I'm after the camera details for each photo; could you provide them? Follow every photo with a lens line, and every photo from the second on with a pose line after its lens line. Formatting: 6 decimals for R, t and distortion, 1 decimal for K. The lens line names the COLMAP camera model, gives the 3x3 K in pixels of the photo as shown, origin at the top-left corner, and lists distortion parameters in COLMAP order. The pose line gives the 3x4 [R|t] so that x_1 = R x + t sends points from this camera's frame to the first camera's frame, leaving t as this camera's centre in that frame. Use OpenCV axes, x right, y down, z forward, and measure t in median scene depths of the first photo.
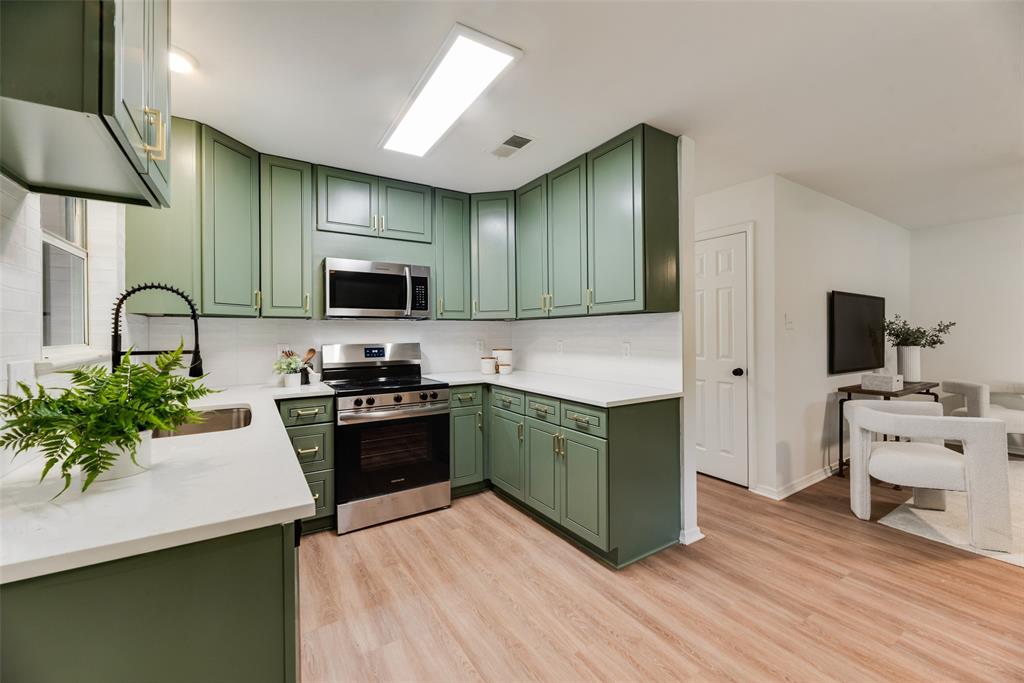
lens RADIAL K [[414.7, 0, 513.7], [0, 414.7, 331.0], [0, 0, 1]] dist [0.002257, 0.000144]
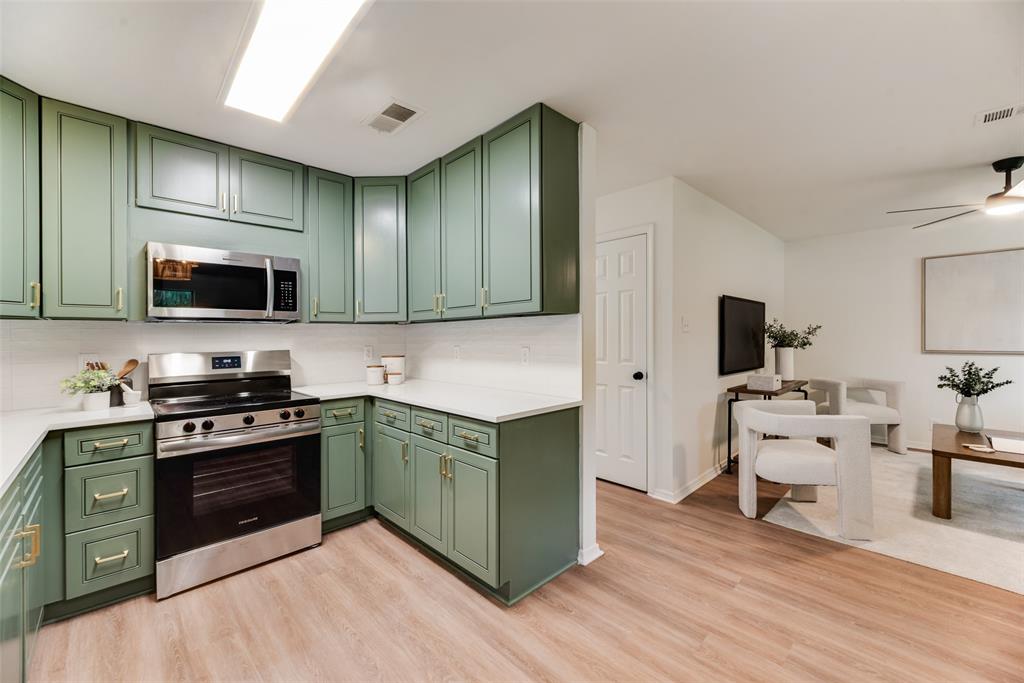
lens RADIAL K [[401.1, 0, 512.1], [0, 401.1, 347.0], [0, 0, 1]] dist [0.002335, 0.000171]
pose [[0.982947, -0.010392, 0.183598, 0.084405], [0.005138, 0.999564, 0.029071, 0.001377], [-0.183820, -0.027632, 0.982571, 0.142196]]
